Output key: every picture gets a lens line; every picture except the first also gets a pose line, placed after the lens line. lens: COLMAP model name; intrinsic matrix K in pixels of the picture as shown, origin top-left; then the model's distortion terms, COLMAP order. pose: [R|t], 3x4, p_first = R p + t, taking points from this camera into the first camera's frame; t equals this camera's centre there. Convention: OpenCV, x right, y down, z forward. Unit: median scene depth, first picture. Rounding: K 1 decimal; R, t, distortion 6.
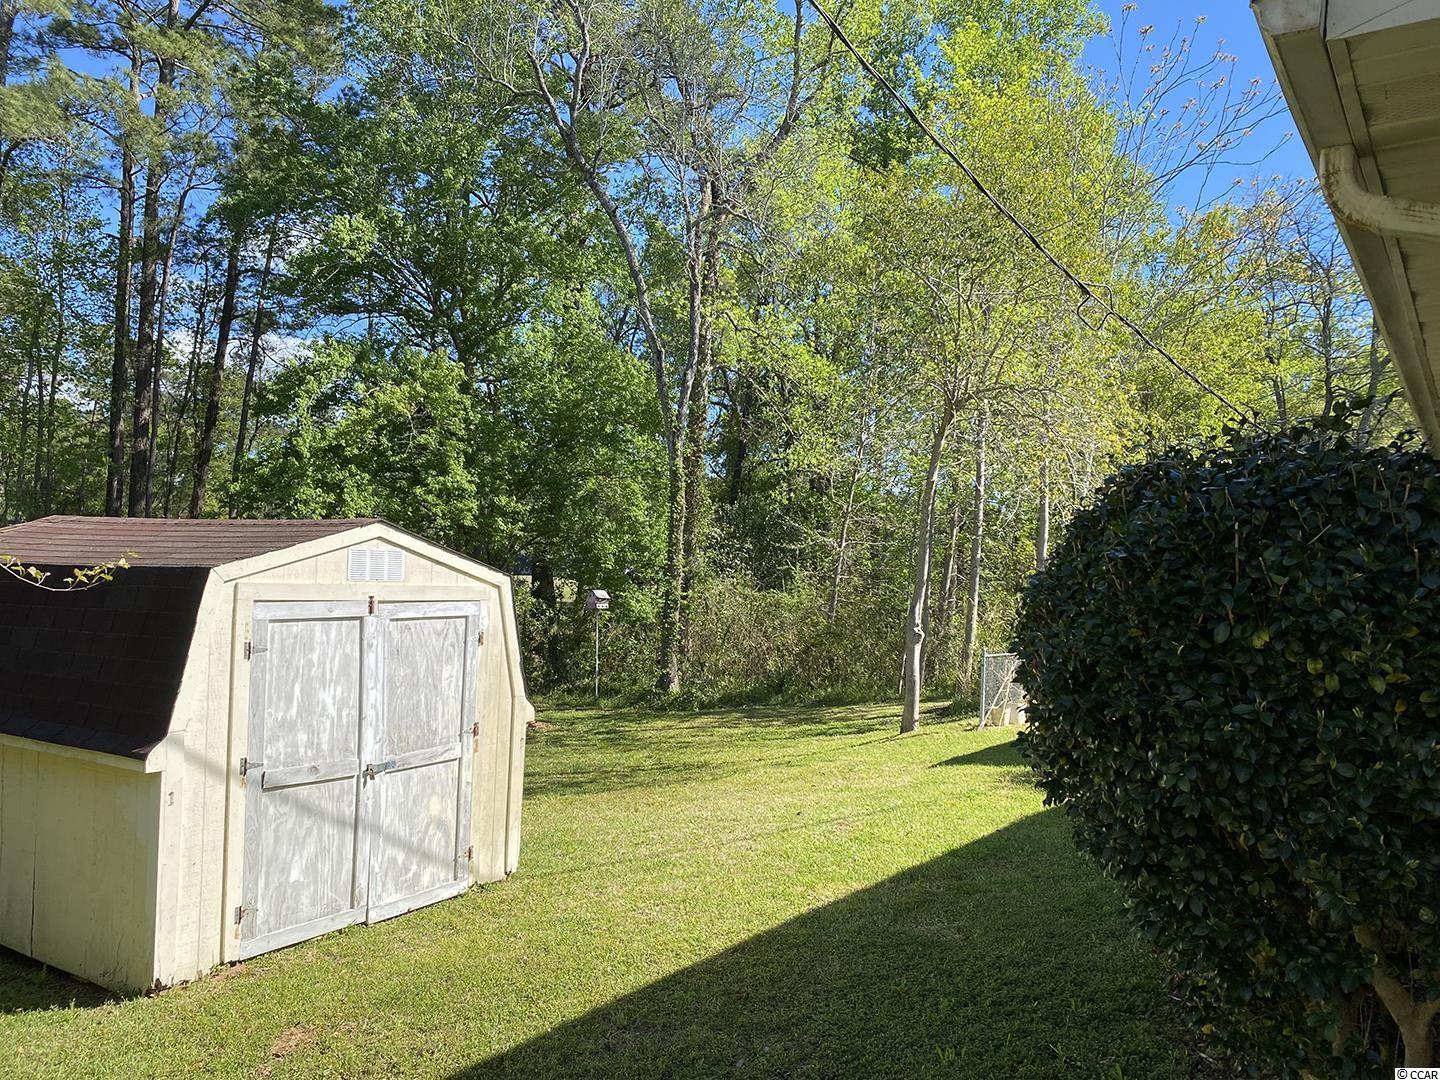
lens RADIAL K [[1112.4, 0, 717.9], [0, 1112.4, 541.8], [0, 0, 1]] dist [0.028800, 0.003159]
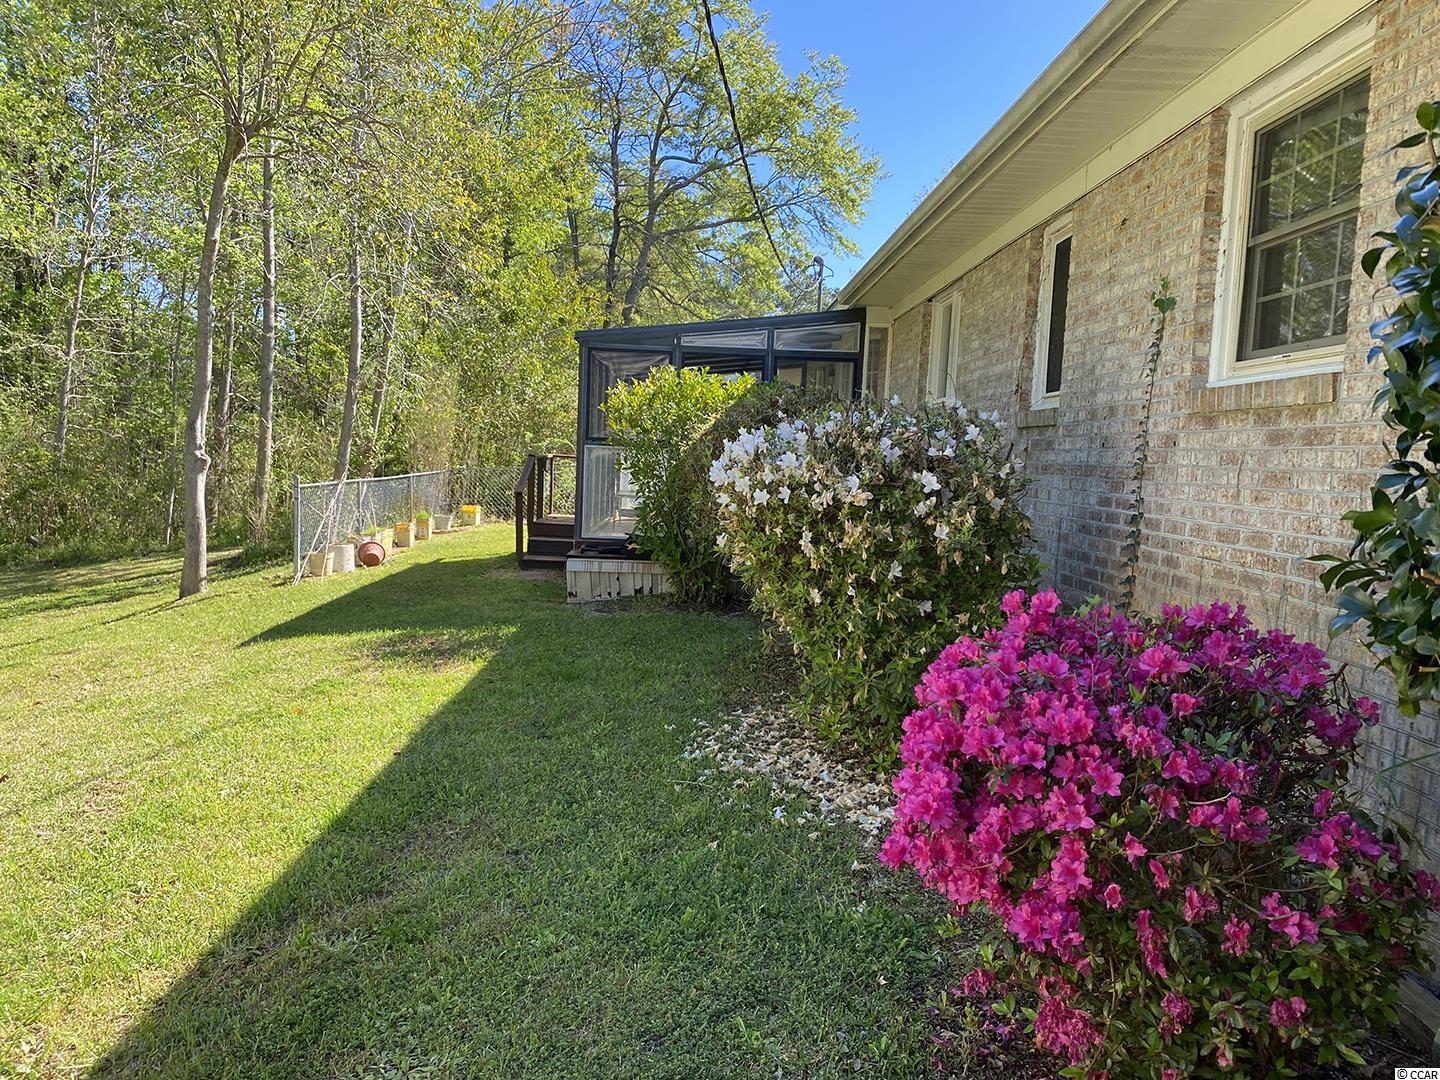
lens RADIAL K [[1112.4, 0, 715.6], [0, 1112.4, 536.6], [0, 0, 1]] dist [0.028800, 0.003159]
pose [[0.809082, -0.064874, 0.584104, 0.019426], [-0.016651, 0.990959, 0.133126, 0.025123], [-0.587460, -0.117436, 0.800687, 0.182161]]
